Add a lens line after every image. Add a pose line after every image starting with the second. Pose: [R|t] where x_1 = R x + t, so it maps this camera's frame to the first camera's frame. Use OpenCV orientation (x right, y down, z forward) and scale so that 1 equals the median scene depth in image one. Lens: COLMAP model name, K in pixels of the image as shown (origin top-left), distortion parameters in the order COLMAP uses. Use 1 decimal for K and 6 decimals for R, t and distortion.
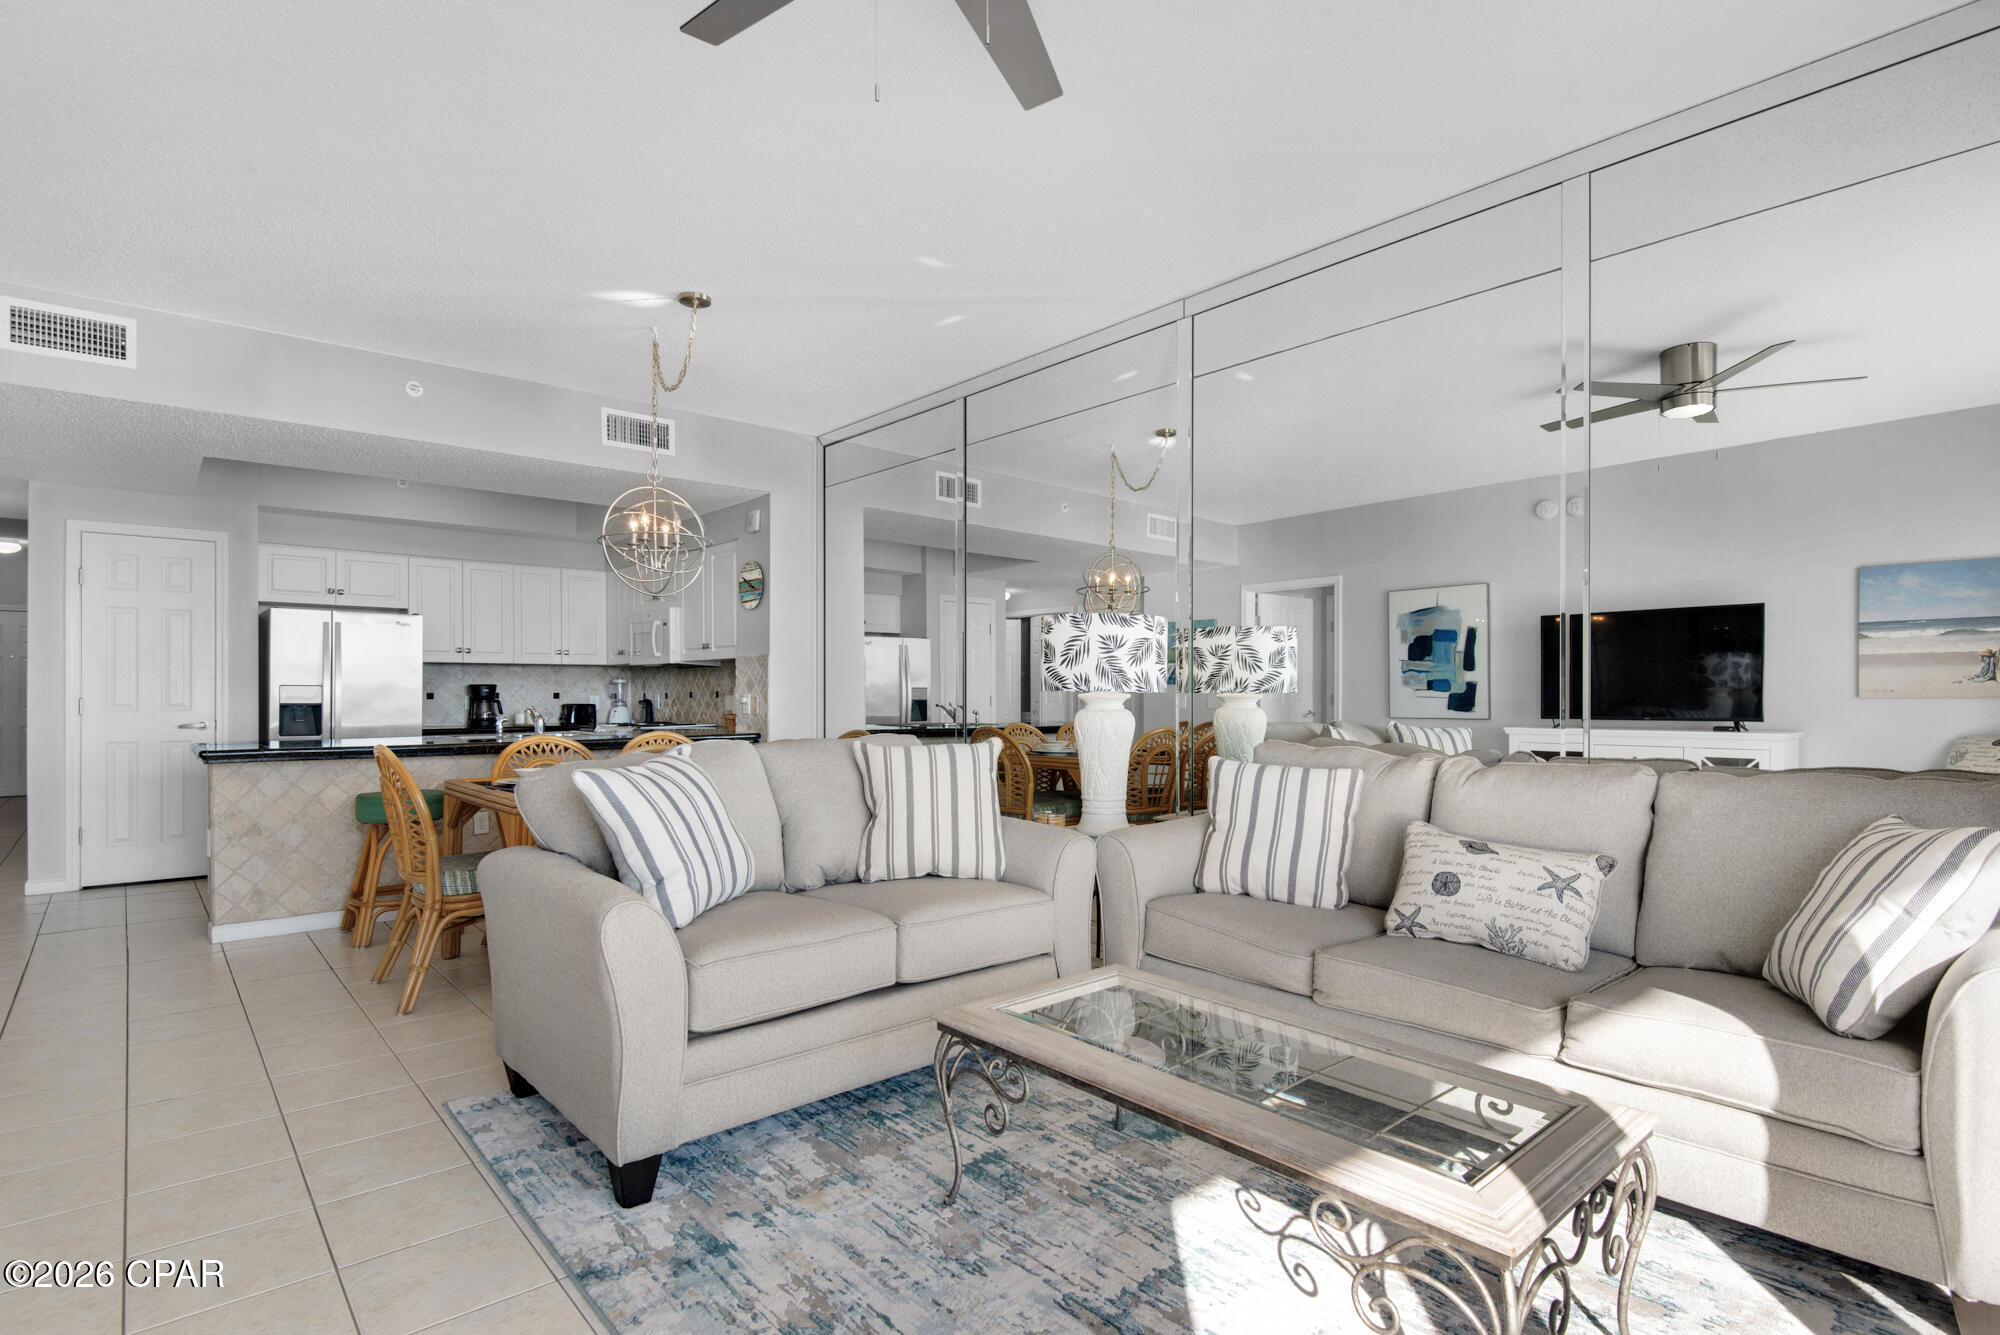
lens RADIAL K [[989.4, 0, 1002.4], [0, 989.4, 675.1], [0, 0, 1]] dist [0.000815, -0.004651]
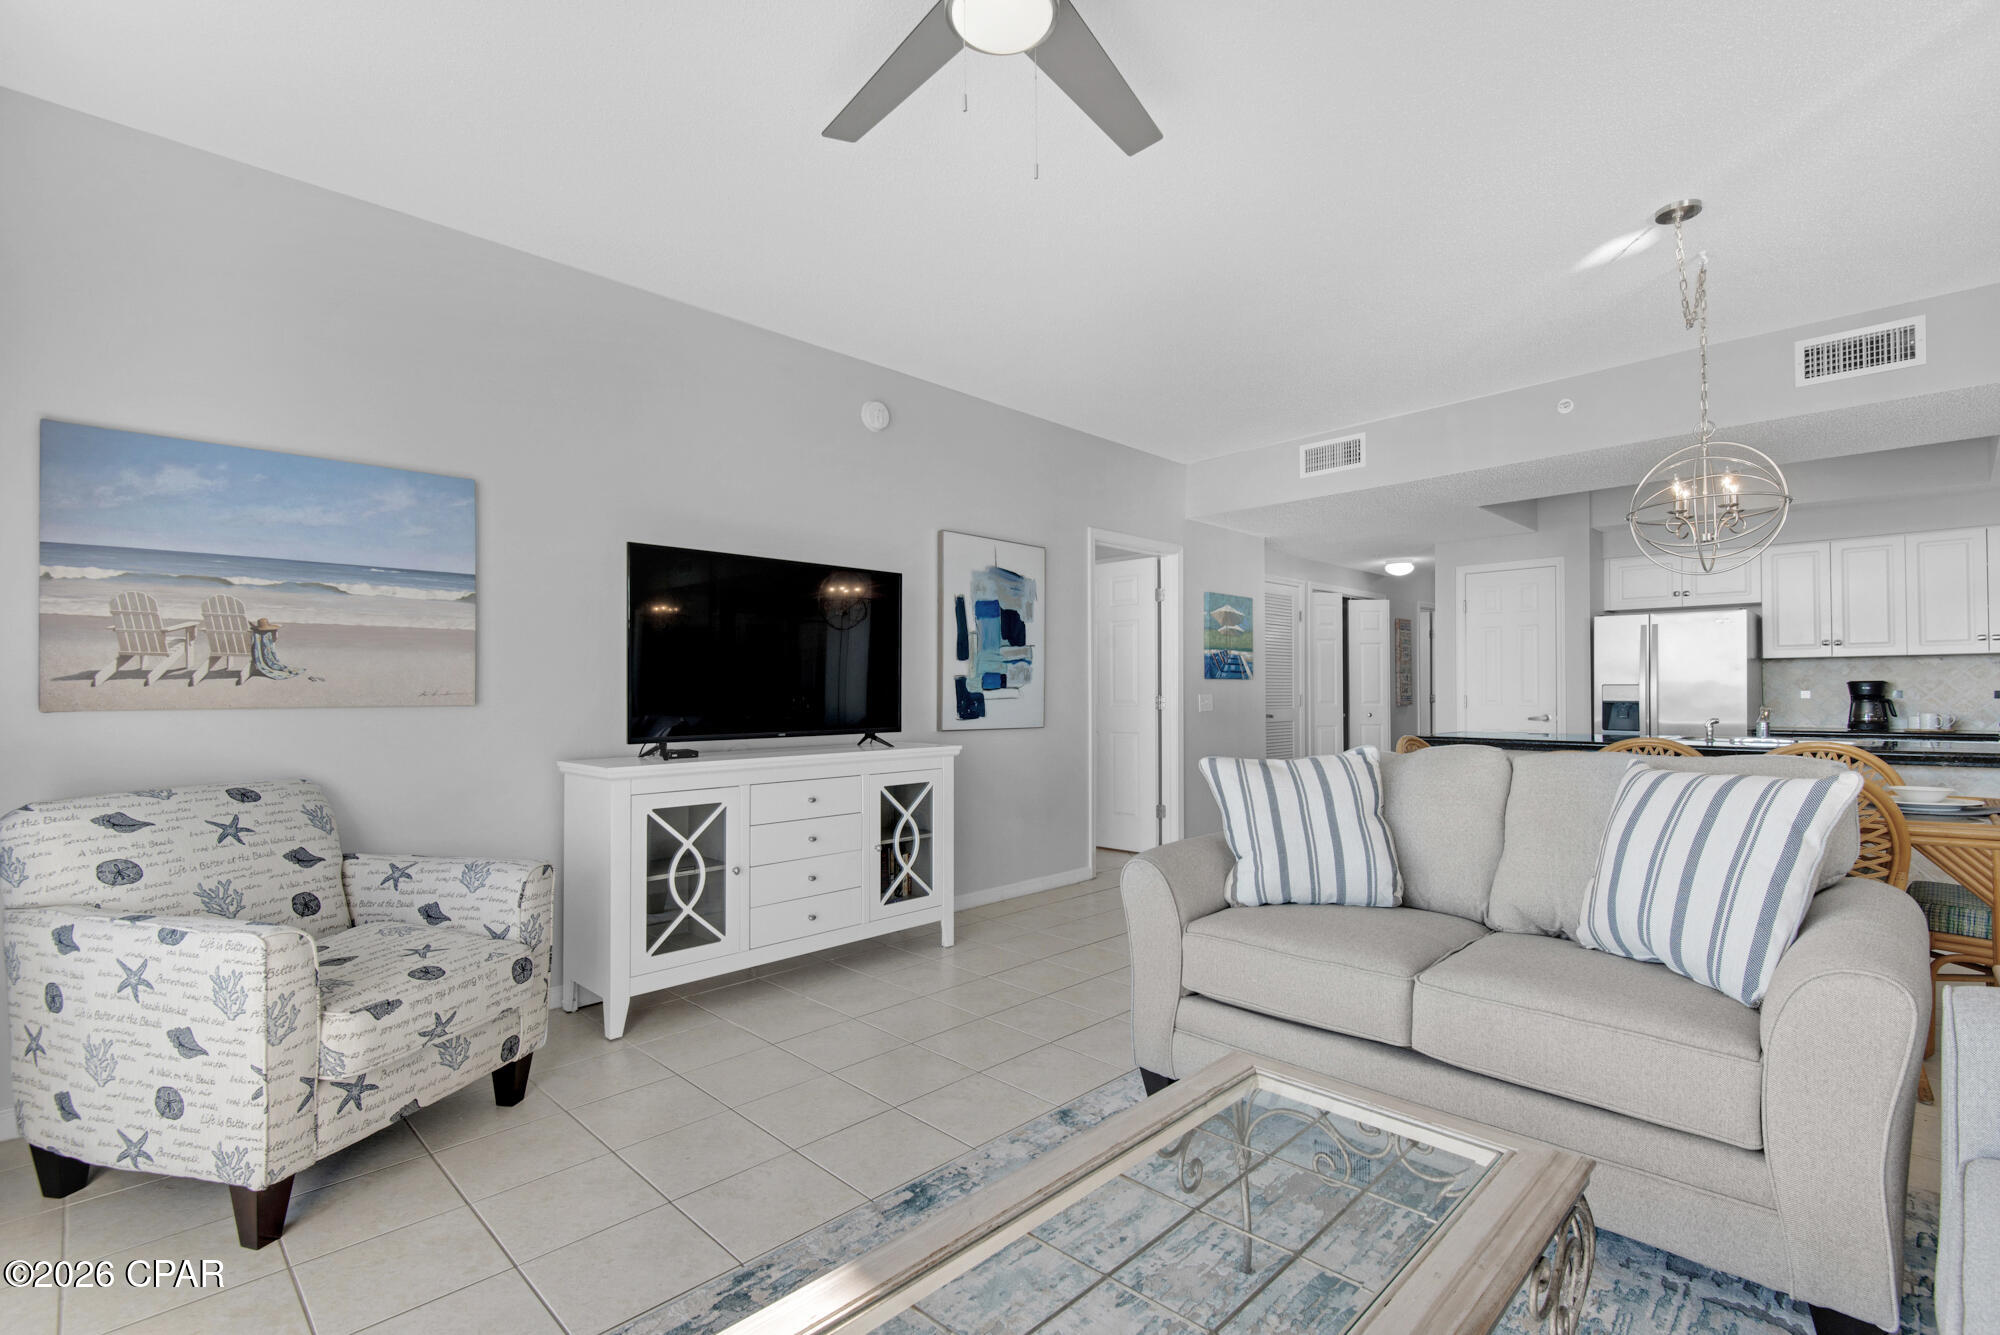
lens RADIAL K [[914.4, 0, 1005.6], [0, 914.4, 683.9], [0, 0, 1]] dist [0.011131, -0.000398]
pose [[0.066405, -0.008185, -0.997759, 0.260428], [0.022799, 0.999718, -0.006683, 0.000644], [0.997532, -0.022304, 0.066573, 0.248555]]
